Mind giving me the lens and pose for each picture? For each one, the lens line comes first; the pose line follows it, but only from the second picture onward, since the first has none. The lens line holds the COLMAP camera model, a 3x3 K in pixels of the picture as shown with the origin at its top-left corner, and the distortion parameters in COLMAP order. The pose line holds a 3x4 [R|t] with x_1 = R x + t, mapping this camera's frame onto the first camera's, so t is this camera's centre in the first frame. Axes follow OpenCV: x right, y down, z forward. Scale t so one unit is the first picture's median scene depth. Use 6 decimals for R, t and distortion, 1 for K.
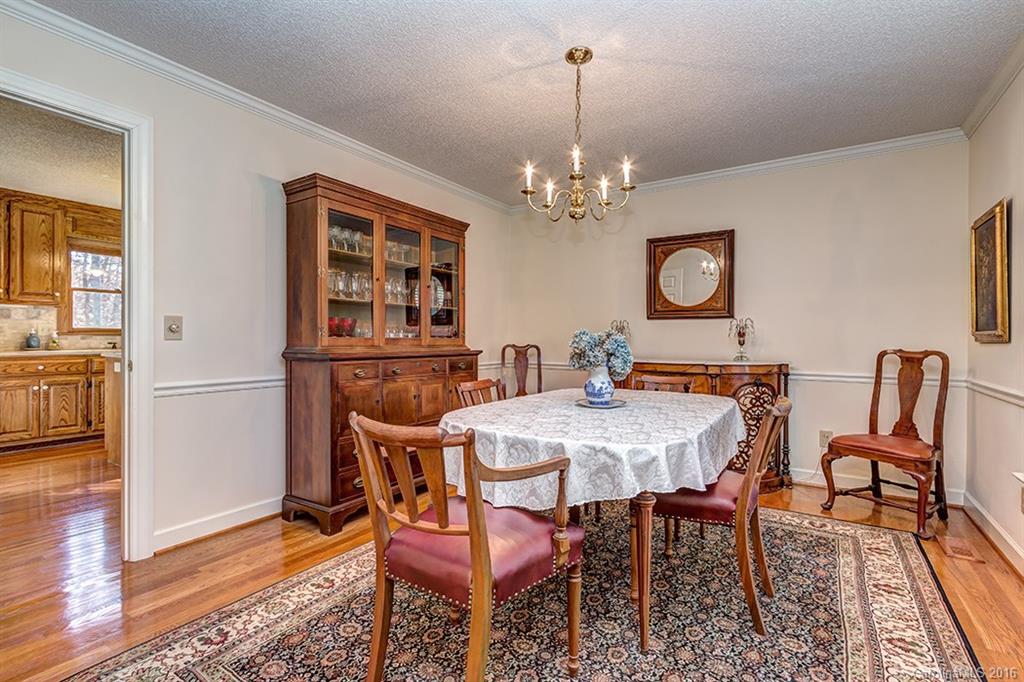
lens RADIAL K [[468.4, 0, 515.3], [0, 468.4, 335.8], [0, 0, 1]] dist [0.000533, -0.002288]
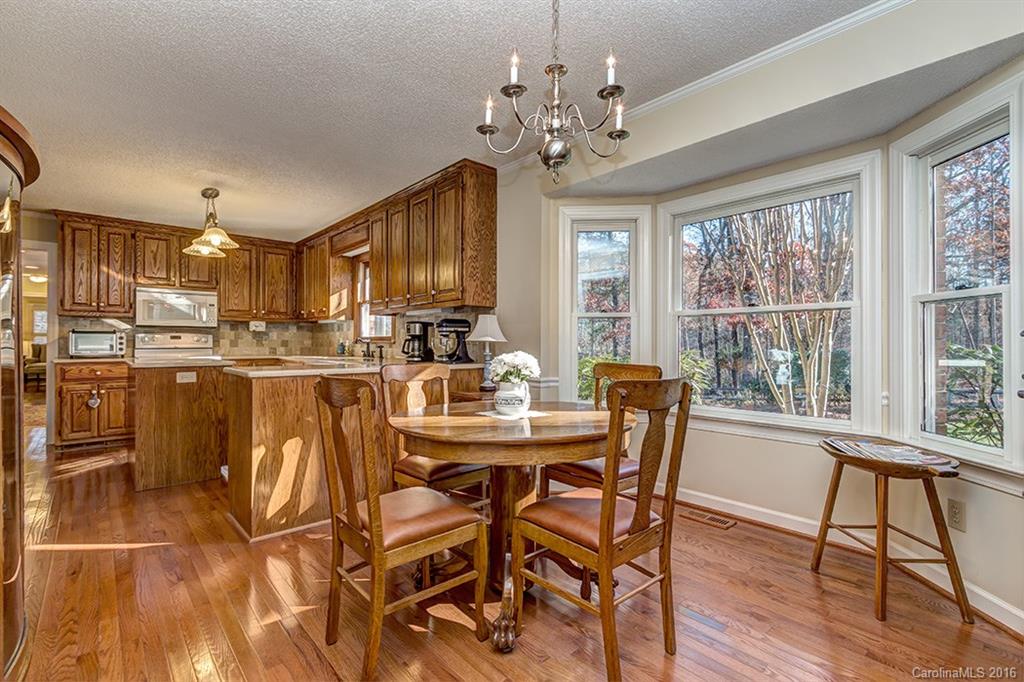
lens RADIAL K [[468.4, 0, 515.1], [0, 468.4, 342.8], [0, 0, 1]] dist [0.000533, -0.002288]
pose [[-0.263582, -0.008154, -0.964603, 0.041743], [-0.002481, 0.999967, -0.007775, 0.004610], [0.964634, 0.000344, -0.263593, 1.826103]]
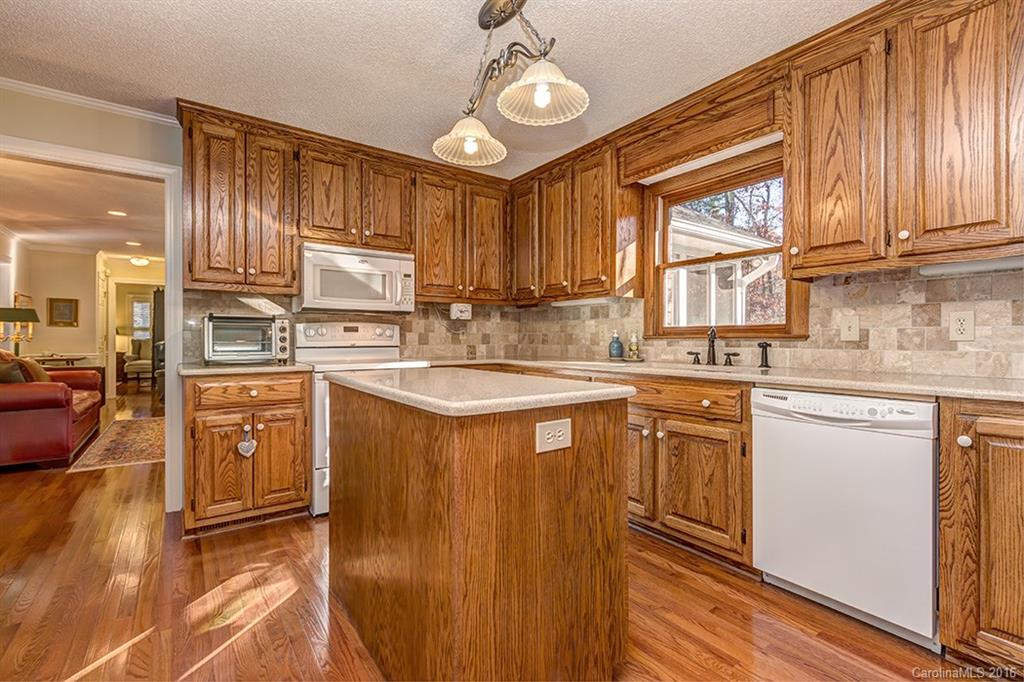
lens RADIAL K [[468.4, 0, 508.9], [0, 468.4, 343.3], [0, 0, 1]] dist [0.000533, -0.002288]
pose [[-0.376144, 0.002606, -0.926557, -0.310221], [-0.002810, 0.999988, 0.003953, 0.002196], [0.926557, 0.004090, -0.376133, 1.153640]]
